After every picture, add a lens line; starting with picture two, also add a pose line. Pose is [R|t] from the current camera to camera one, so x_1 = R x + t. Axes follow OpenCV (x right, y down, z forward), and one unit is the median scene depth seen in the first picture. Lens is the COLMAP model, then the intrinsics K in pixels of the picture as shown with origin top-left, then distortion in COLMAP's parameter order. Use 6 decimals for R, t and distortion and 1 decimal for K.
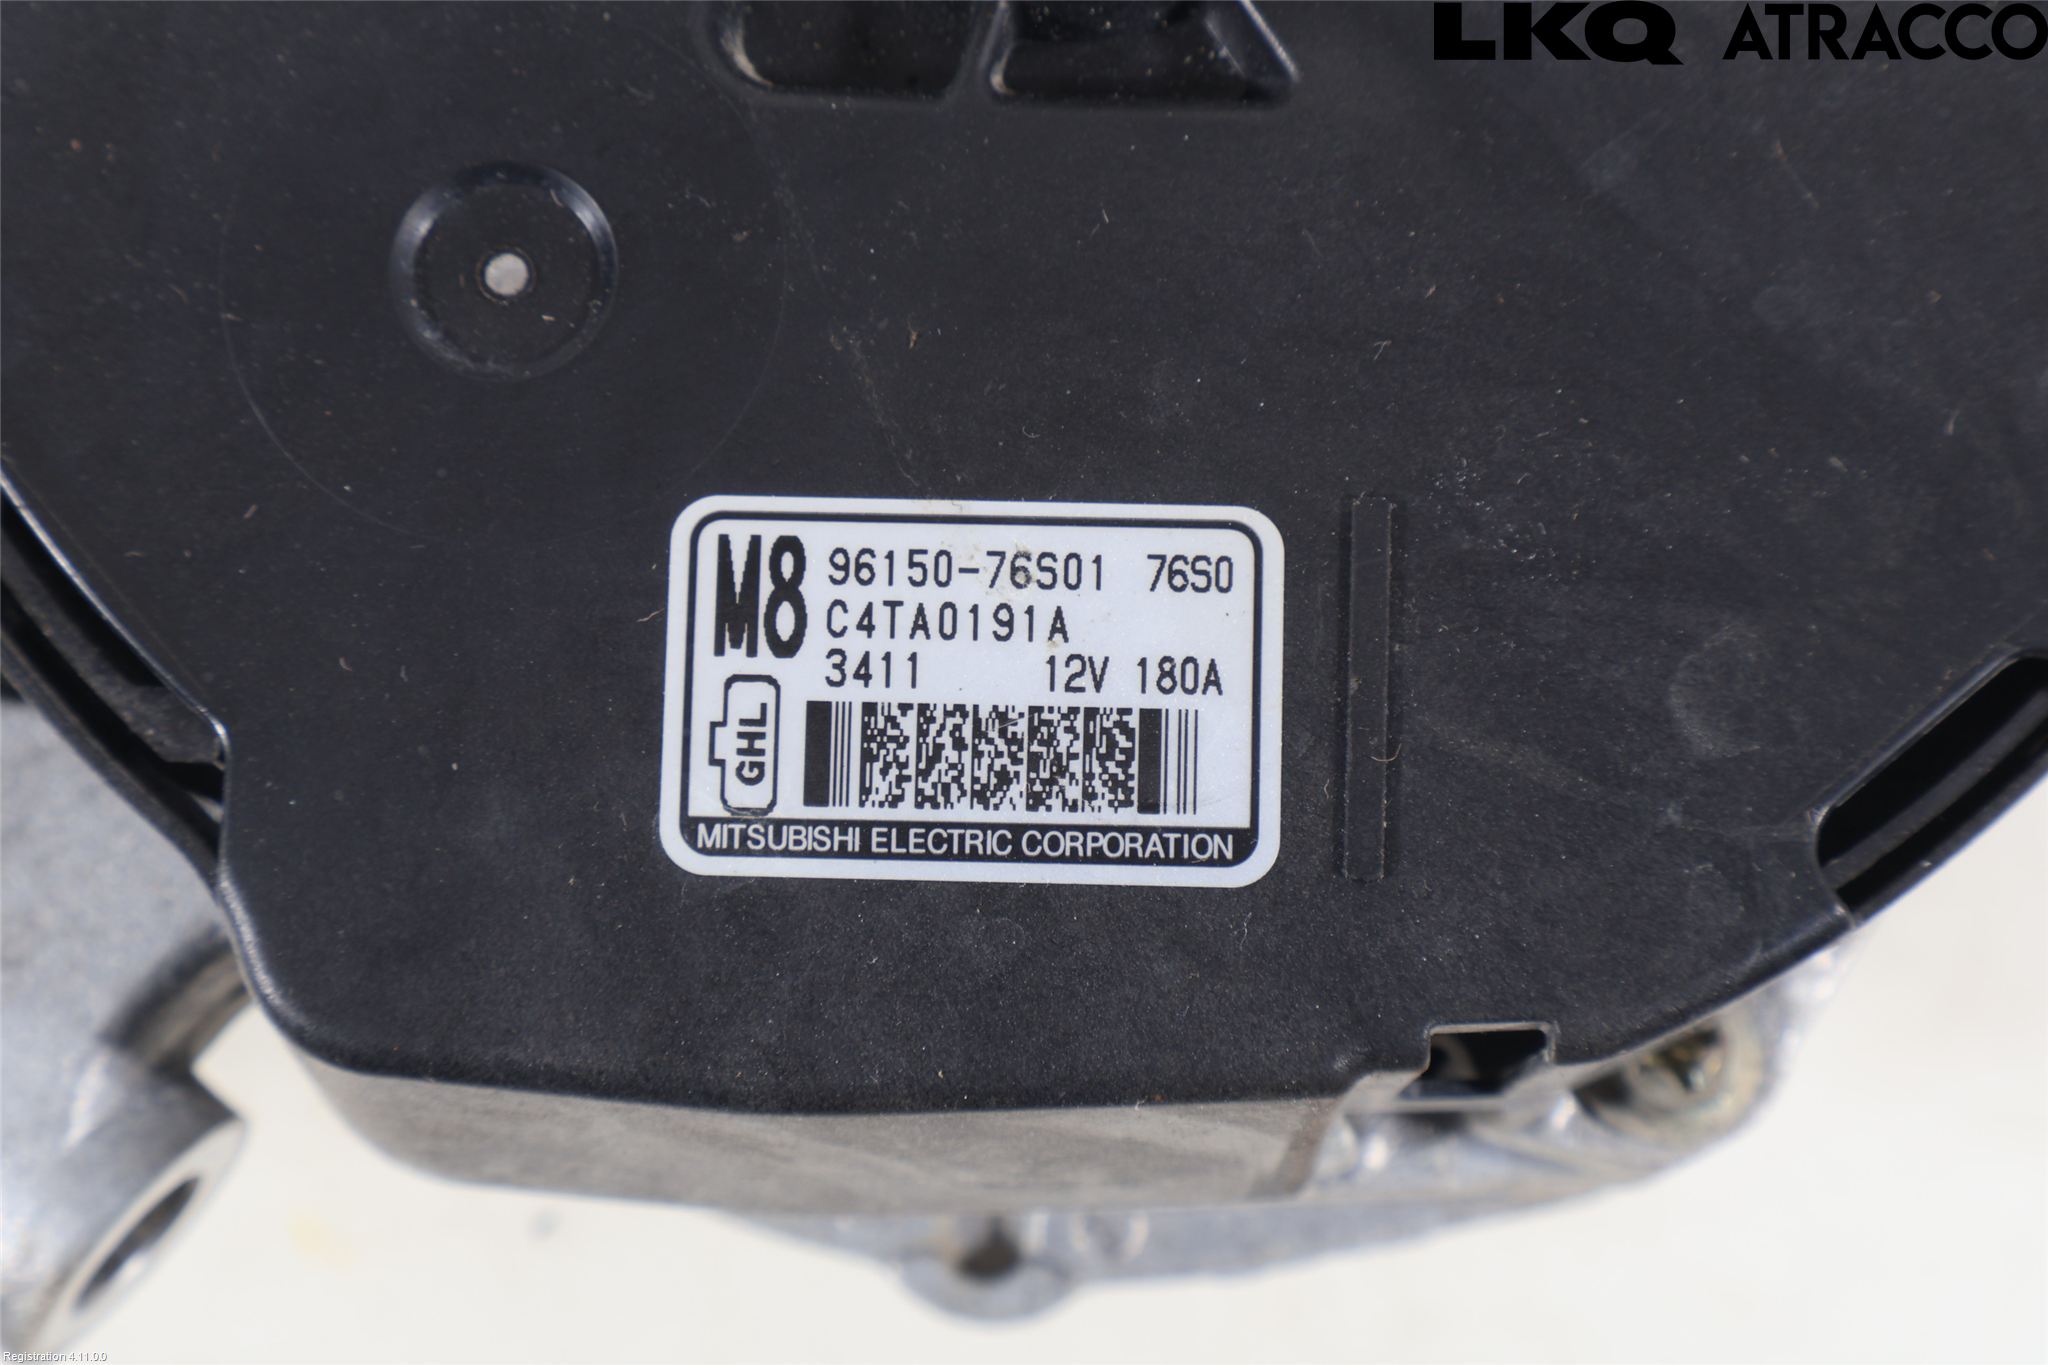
lens RADIAL K [[4313.1, 0, 1024.5], [0, 4313.1, 683.0], [0, 0, 1]] dist [0.005108, 0.000000]
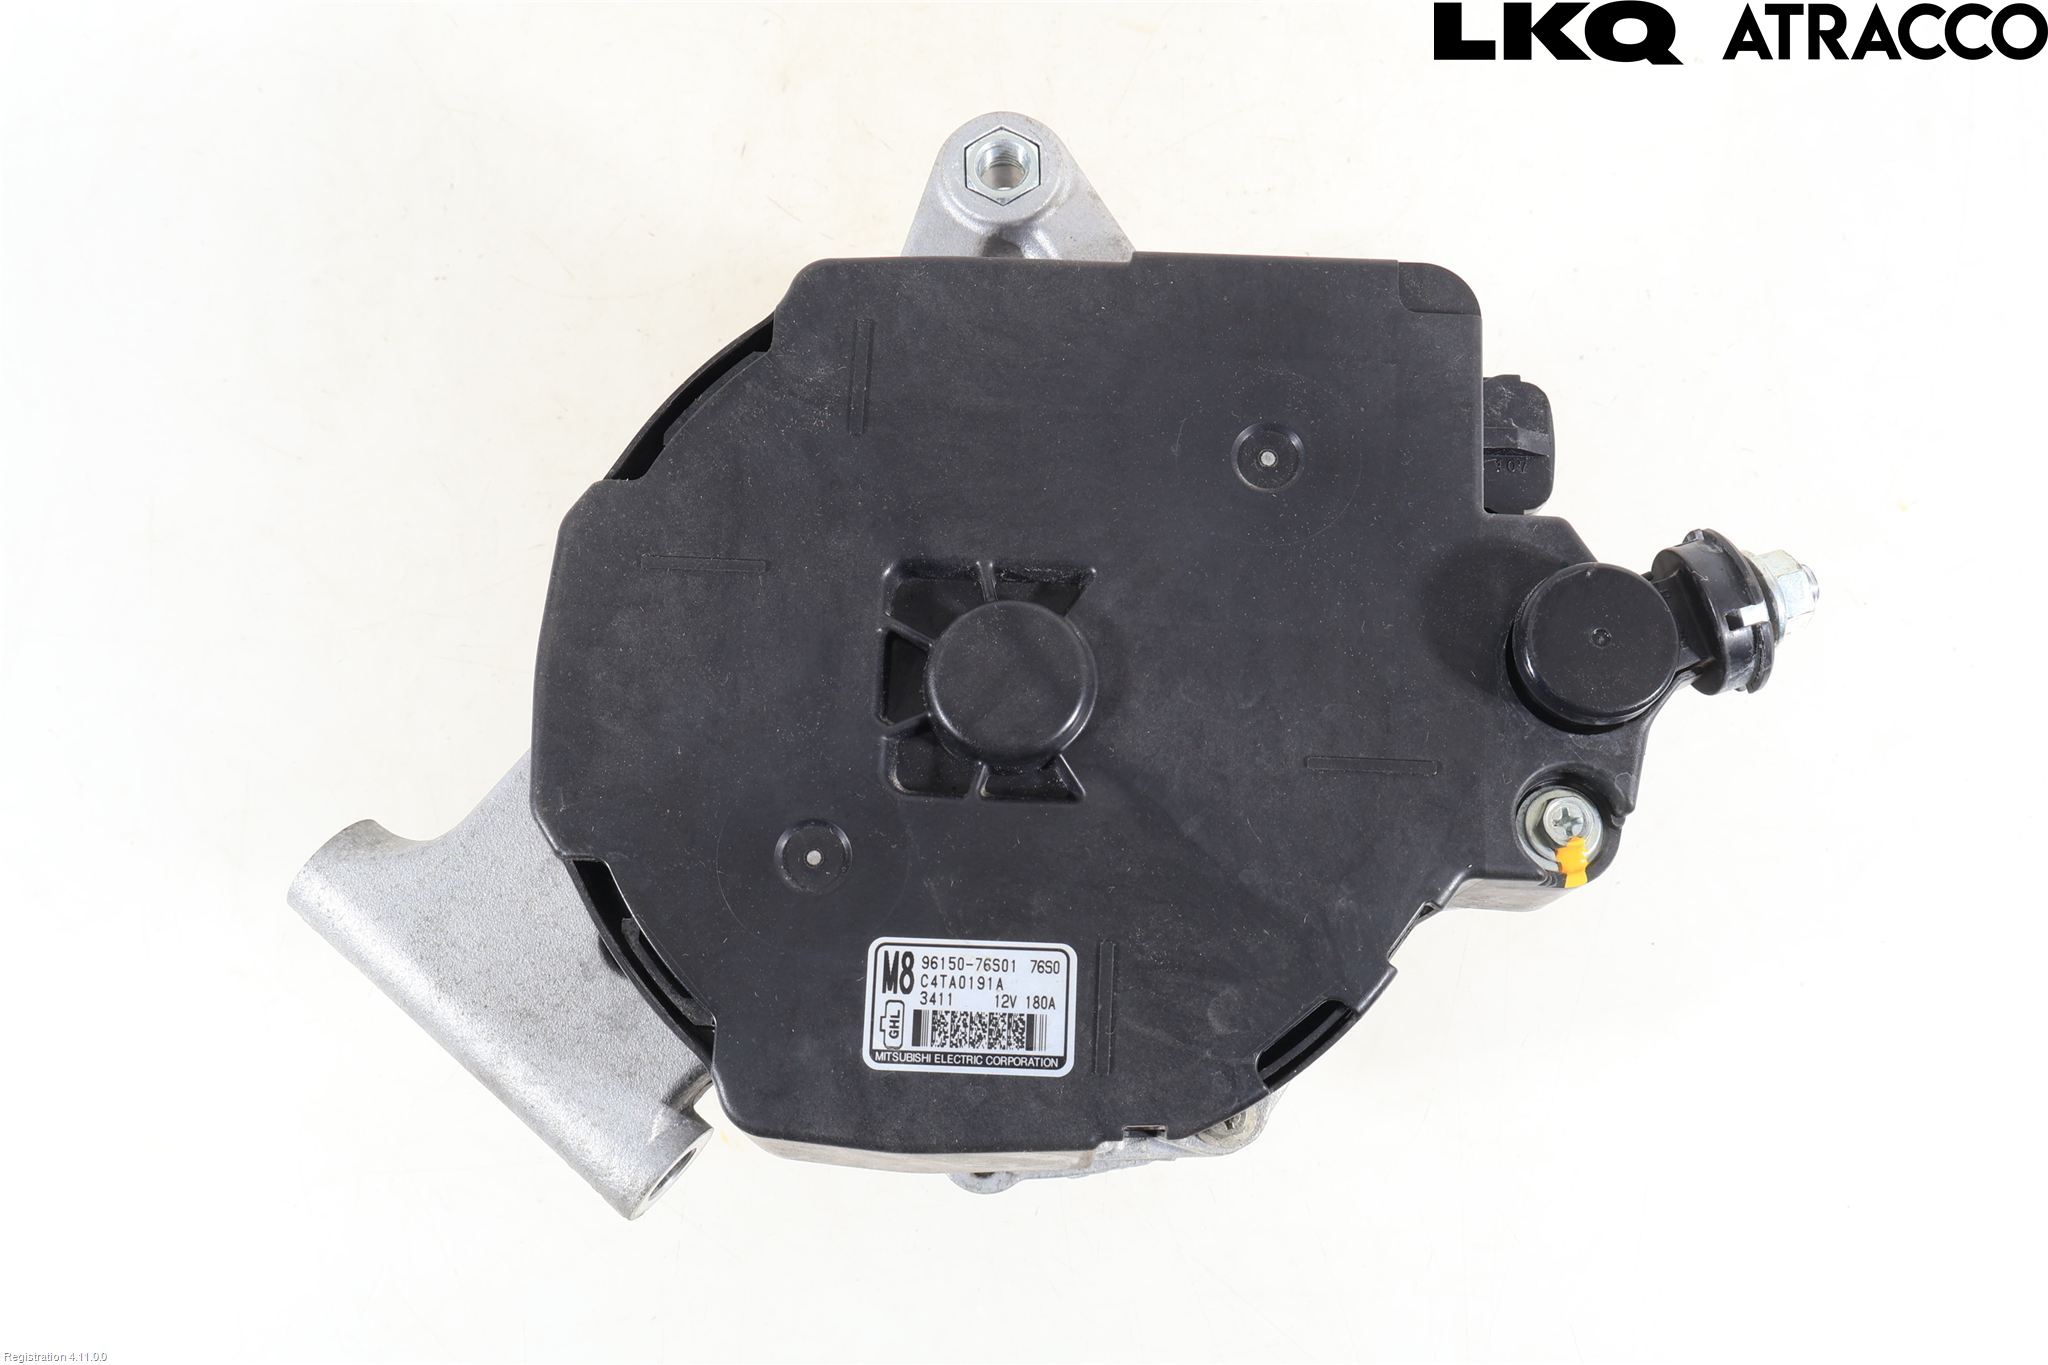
lens RADIAL K [[1980.9, 0, 1023.1], [0, 1980.9, 681.0], [0, 0, 1]] dist [0.009152, 0.000000]
pose [[0.999879, 0.013475, -0.007772, 0.031372], [-0.013931, 0.997978, -0.062022, -0.135782], [0.006921, 0.062122, 0.998045, -0.356789]]
